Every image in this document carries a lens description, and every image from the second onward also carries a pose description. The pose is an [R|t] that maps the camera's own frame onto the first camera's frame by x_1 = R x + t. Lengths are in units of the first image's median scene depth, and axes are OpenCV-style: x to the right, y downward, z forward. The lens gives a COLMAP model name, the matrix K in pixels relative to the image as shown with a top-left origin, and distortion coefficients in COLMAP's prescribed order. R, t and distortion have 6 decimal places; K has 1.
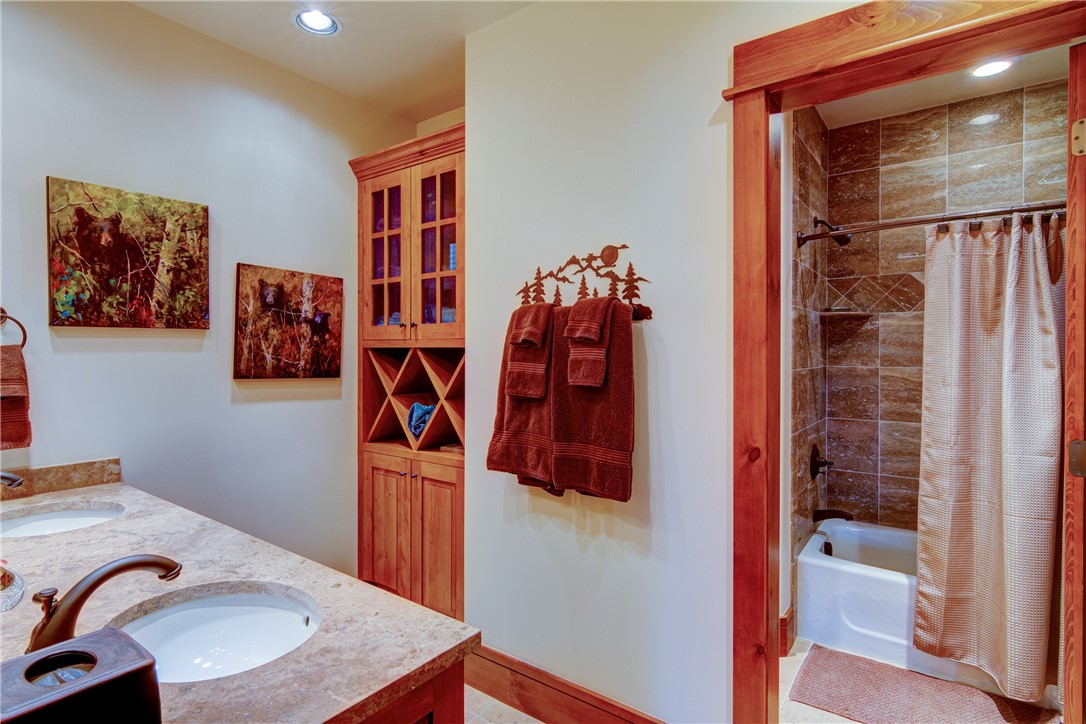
lens RADIAL K [[553.6, 0, 543.0], [0, 553.6, 356.9], [0, 0, 1]] dist [0.002700, 0.000011]
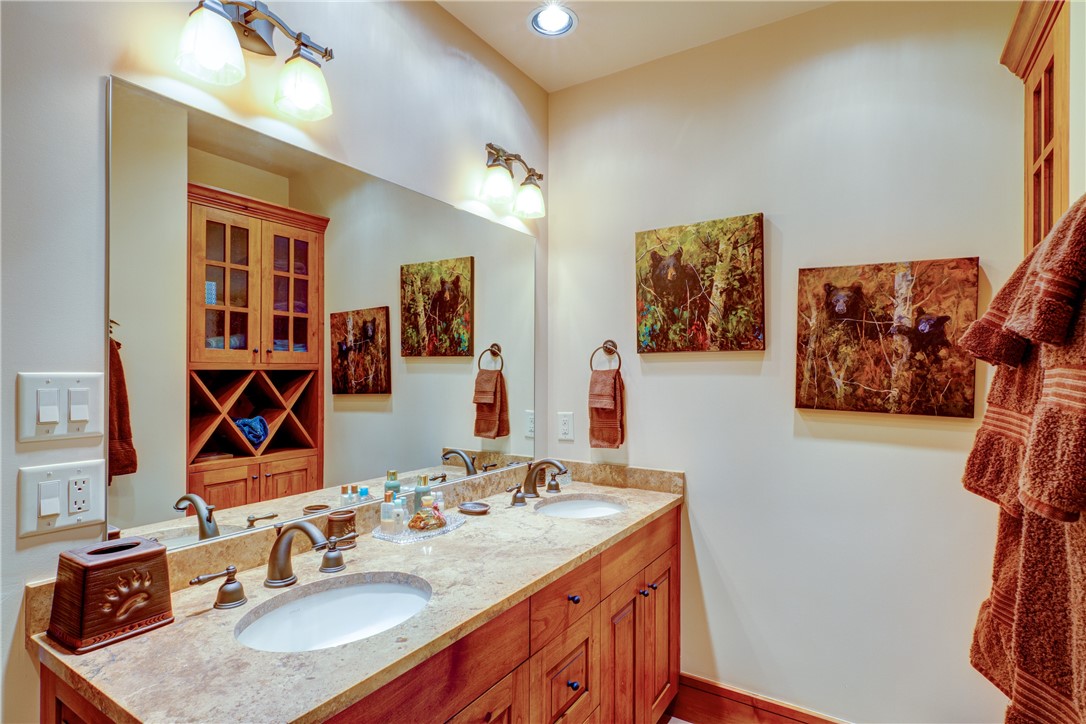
lens RADIAL K [[553.6, 0, 540.8], [0, 553.6, 369.7], [0, 0, 1]] dist [0.002700, 0.000011]
pose [[0.070705, -0.005865, -0.997480, 0.272672], [-0.013706, 0.999883, -0.006851, -0.007422], [0.997403, 0.014156, 0.070616, 0.596901]]
